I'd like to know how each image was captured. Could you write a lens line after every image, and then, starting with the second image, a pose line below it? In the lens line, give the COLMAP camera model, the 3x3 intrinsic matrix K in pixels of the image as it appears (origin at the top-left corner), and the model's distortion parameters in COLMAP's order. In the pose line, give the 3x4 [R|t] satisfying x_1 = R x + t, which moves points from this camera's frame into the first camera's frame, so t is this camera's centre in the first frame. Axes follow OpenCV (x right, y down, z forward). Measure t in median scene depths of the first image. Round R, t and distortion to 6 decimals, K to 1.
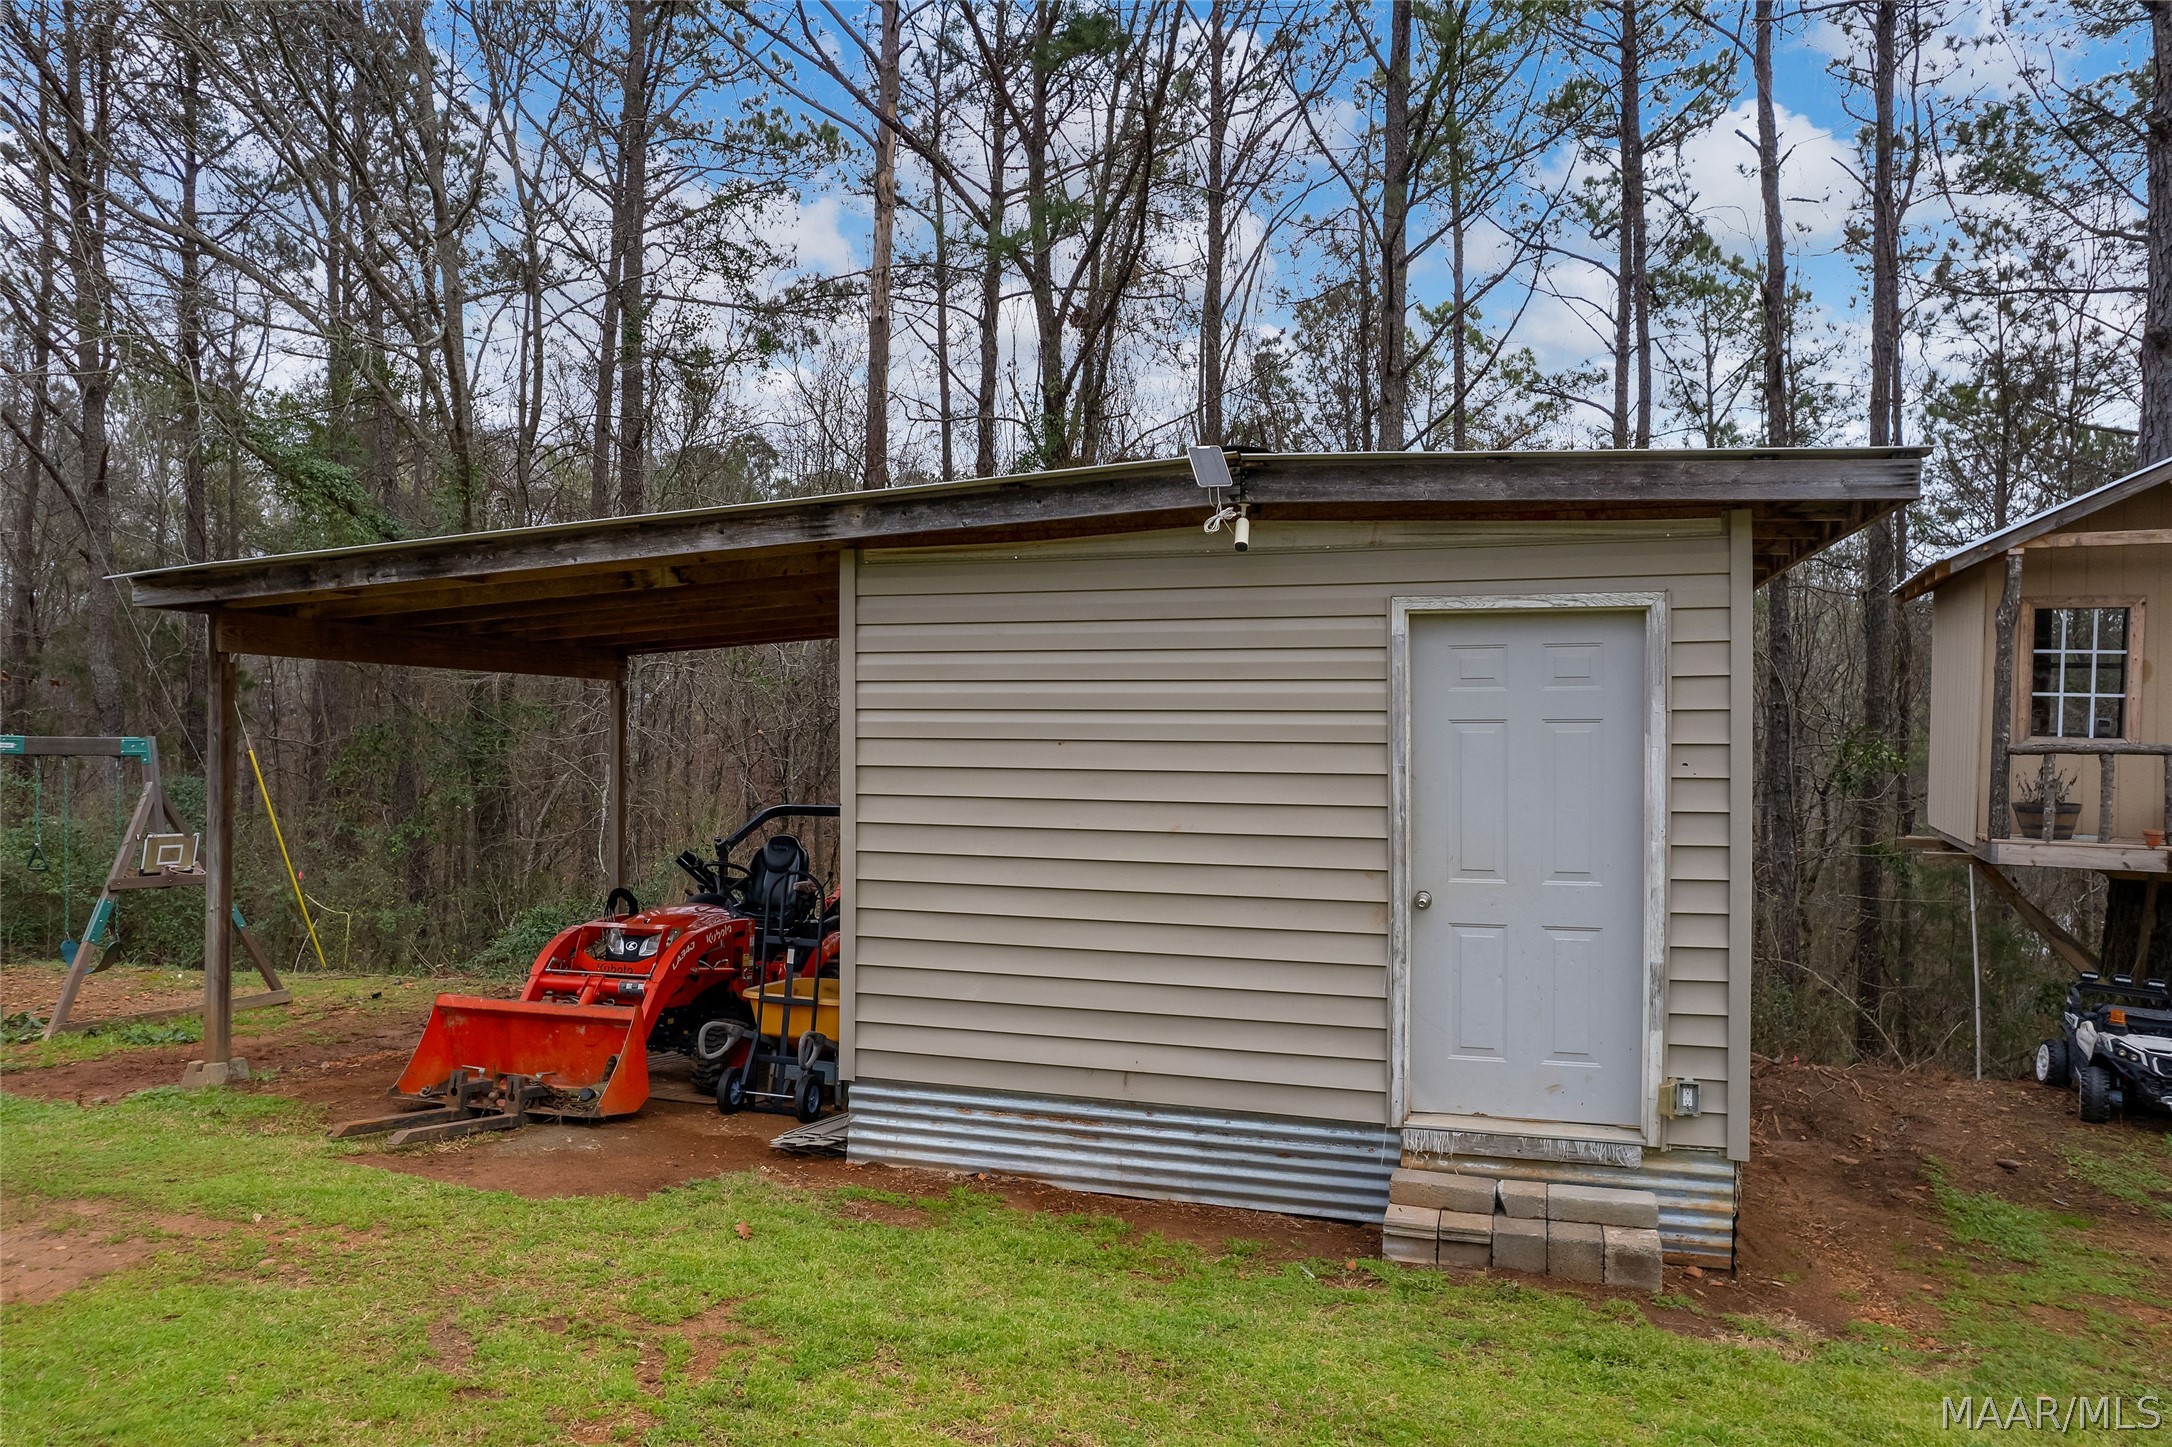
lens RADIAL K [[1430.8, 0, 1089.4], [0, 1430.8, 738.8], [0, 0, 1]] dist [-0.003231, 0.007506]
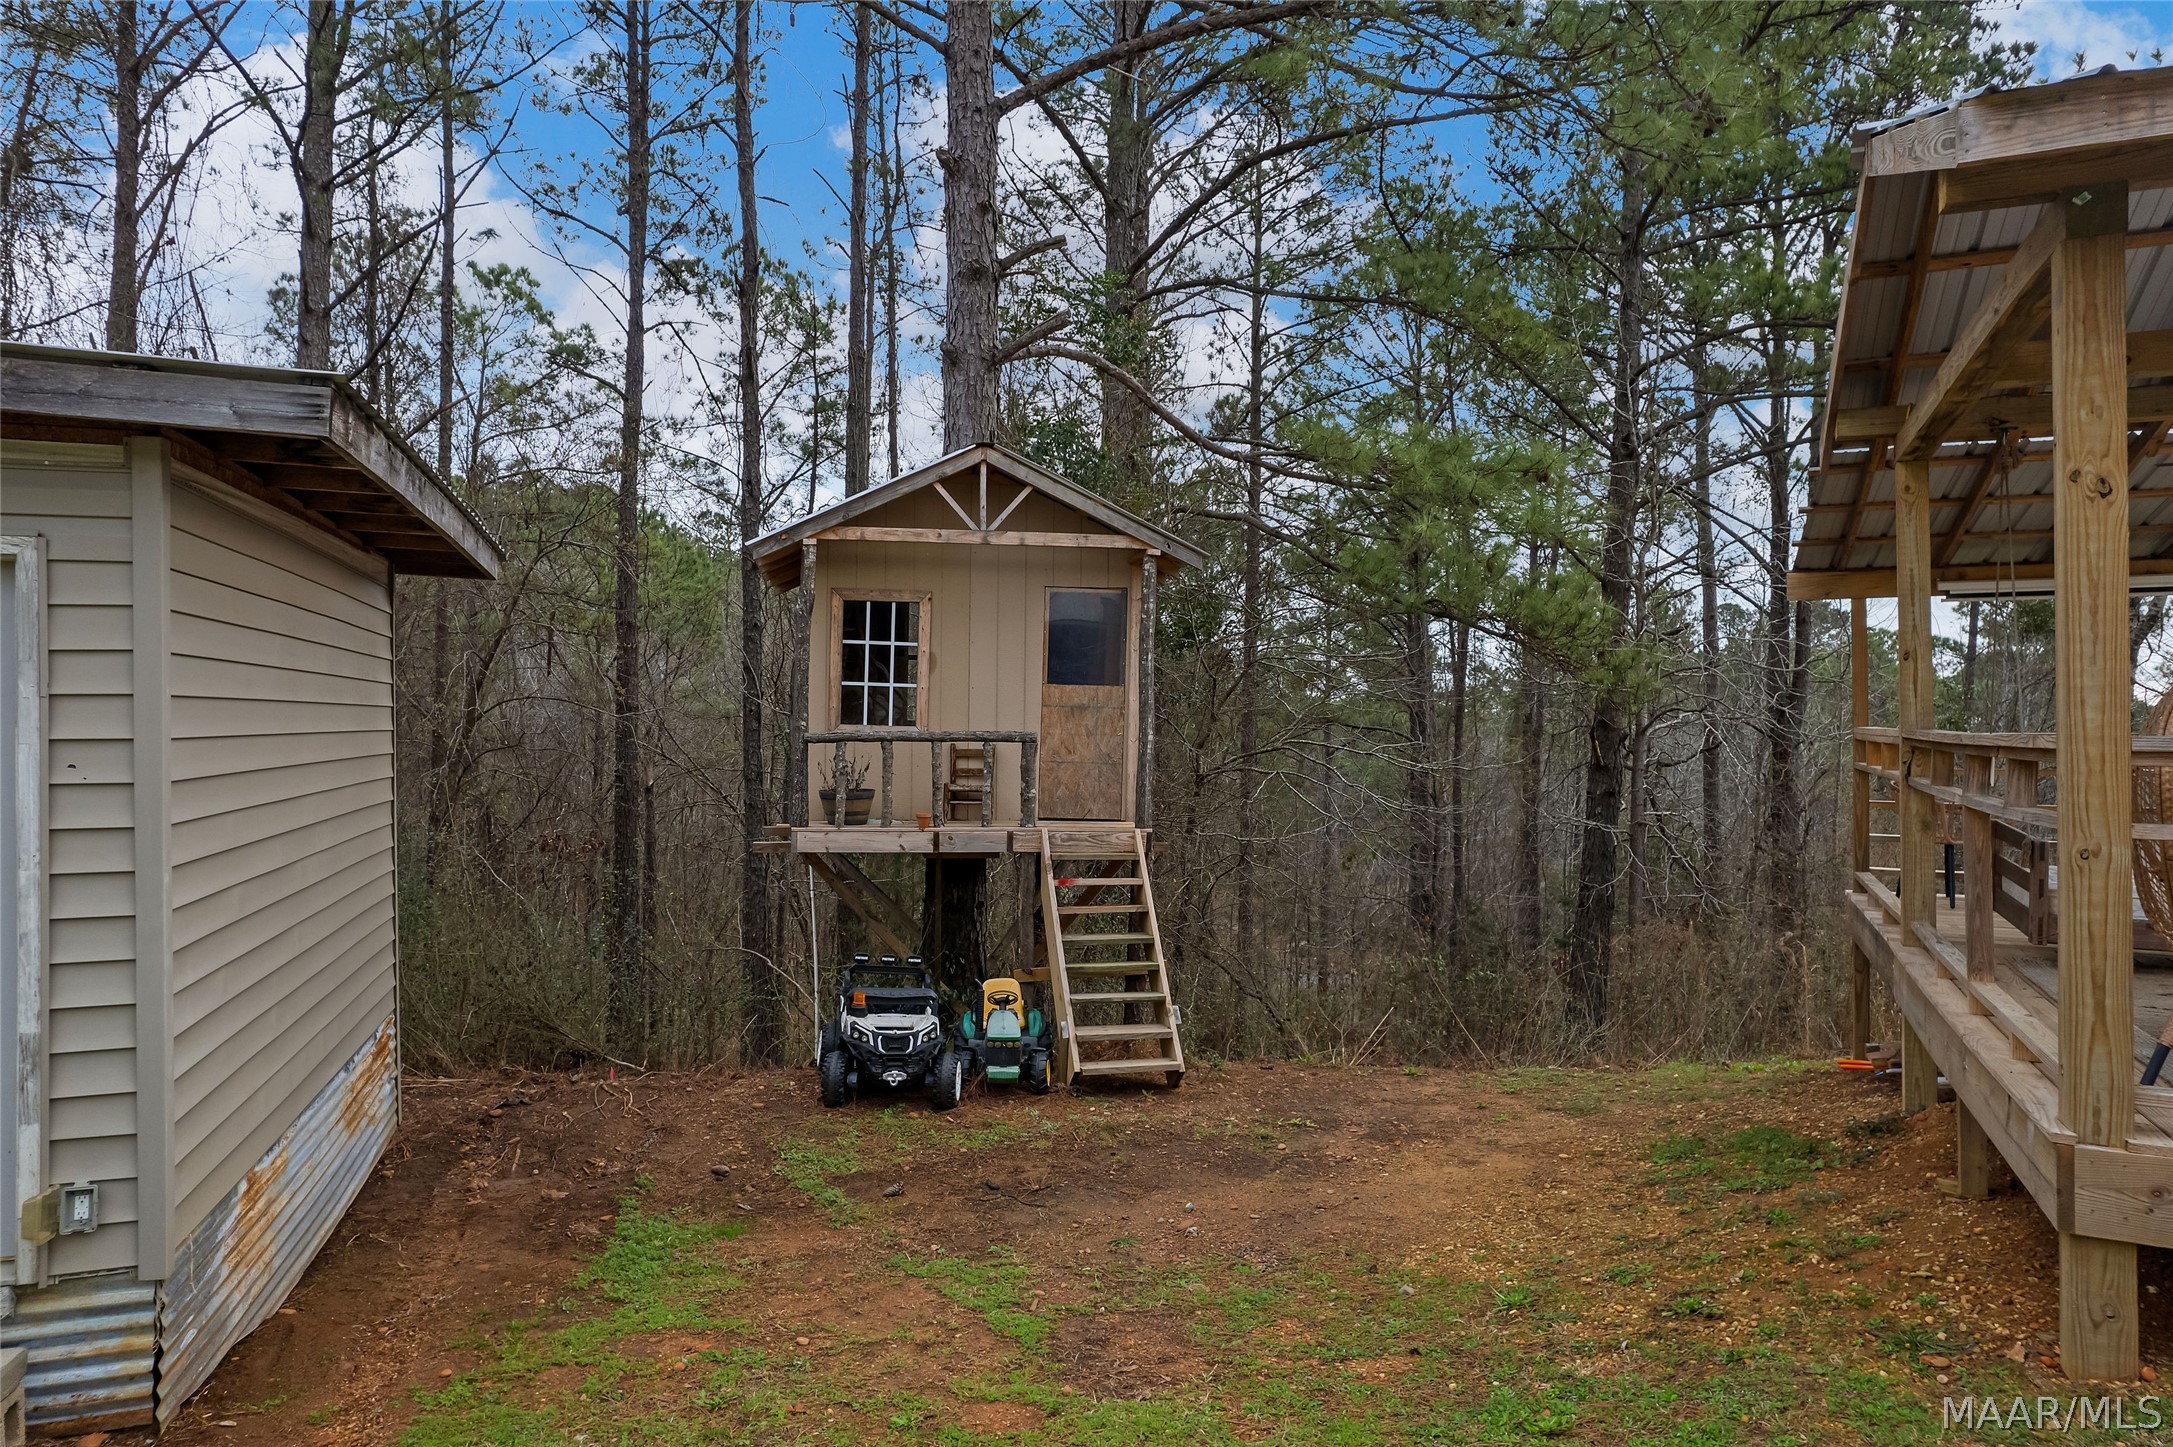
lens RADIAL K [[1431.4, 0, 1075.0], [0, 1431.4, 707.8], [0, 0, 1]] dist [-0.003231, 0.007506]
pose [[0.845442, -0.000520, 0.534068, 0.310356], [0.008128, 0.999896, -0.011892, 0.000118], [-0.534006, 0.014395, 0.845358, 0.052982]]
